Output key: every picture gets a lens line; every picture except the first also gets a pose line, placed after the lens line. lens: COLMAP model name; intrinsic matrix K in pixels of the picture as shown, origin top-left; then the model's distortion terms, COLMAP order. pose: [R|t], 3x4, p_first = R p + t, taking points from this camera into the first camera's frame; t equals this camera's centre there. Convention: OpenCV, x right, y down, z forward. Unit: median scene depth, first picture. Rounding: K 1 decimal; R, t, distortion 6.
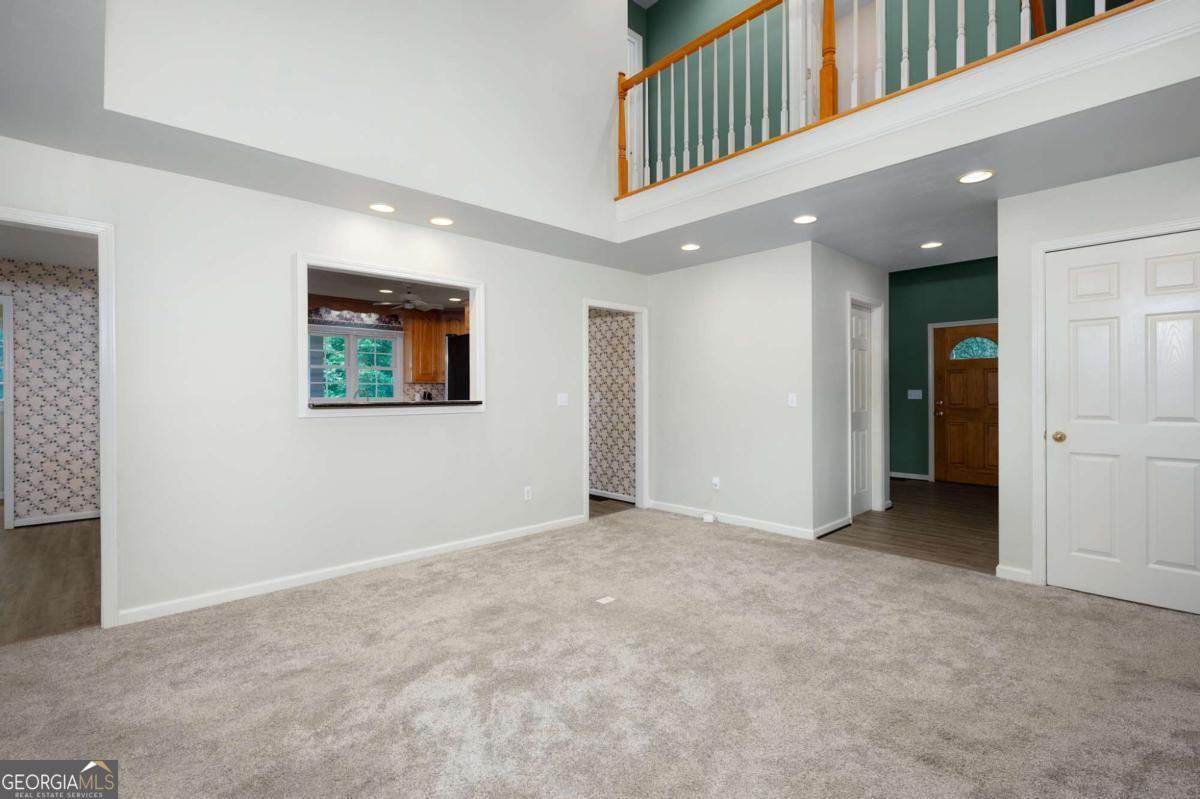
lens RADIAL K [[543.0, 0, 596.3], [0, 543.0, 398.7], [0, 0, 1]] dist [0.000948, 0.000159]
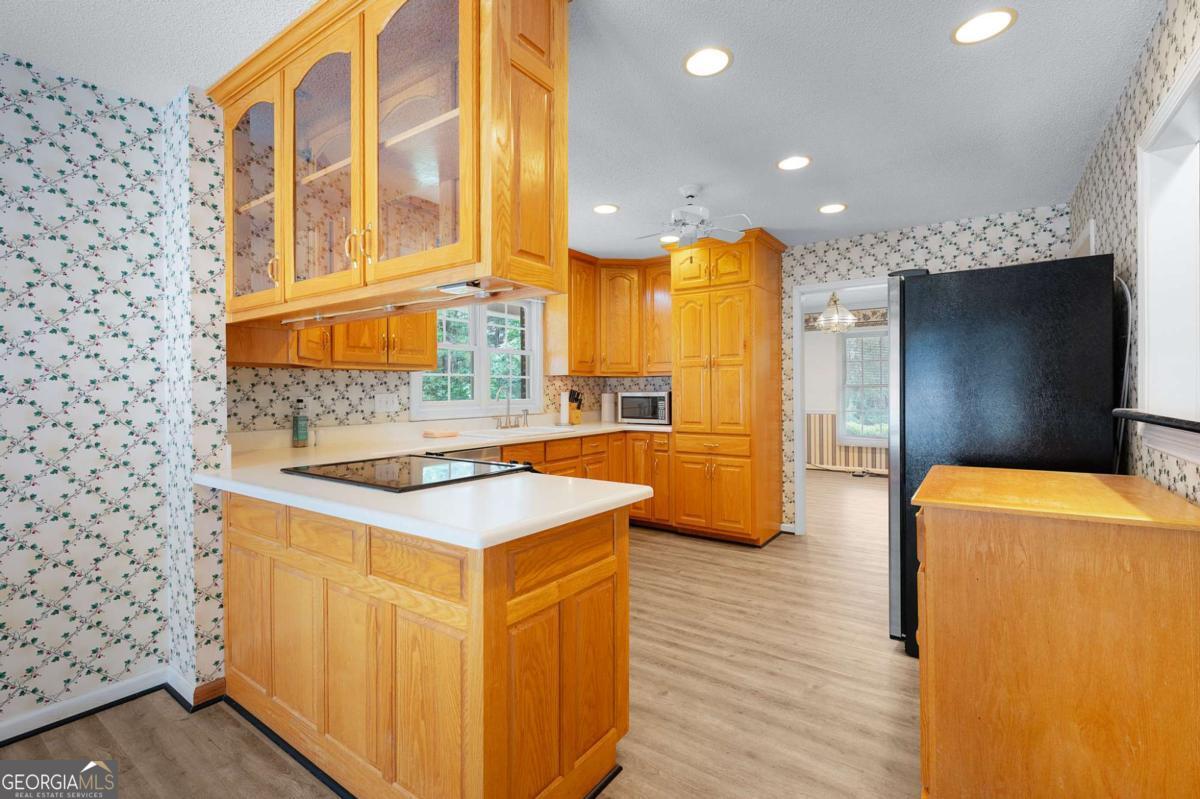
lens RADIAL K [[543.0, 0, 598.5], [0, 543.0, 394.8], [0, 0, 1]] dist [0.000948, 0.000159]
pose [[0.980392, 0.000867, 0.197053, -0.715358], [-0.000177, 0.999994, -0.003522, -0.008436], [-0.197055, 0.003418, 0.980386, 0.506554]]
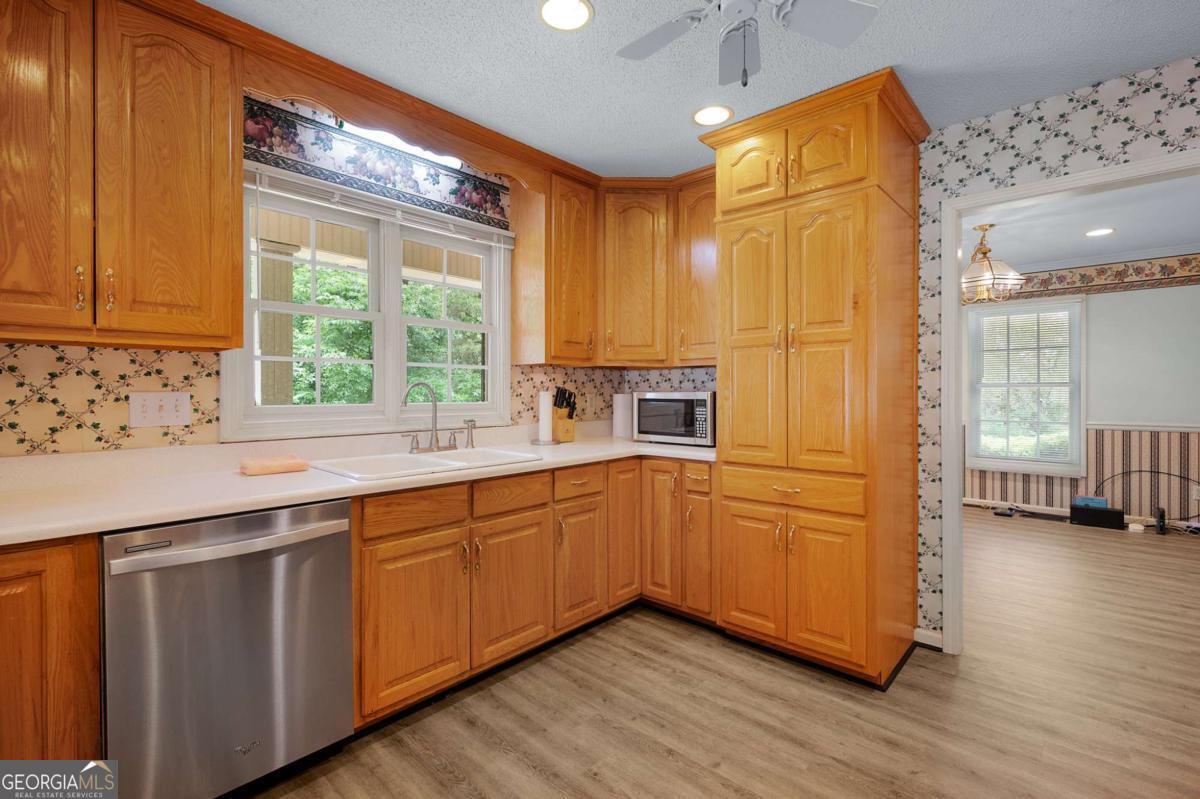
lens RADIAL K [[543.0, 0, 598.4], [0, 543.0, 397.0], [0, 0, 1]] dist [0.000948, 0.000159]
pose [[0.997023, 0.005861, 0.076876, -0.520587], [-0.005859, 0.999983, -0.000250, -0.011224], [-0.076876, -0.000202, 0.997041, 0.979118]]
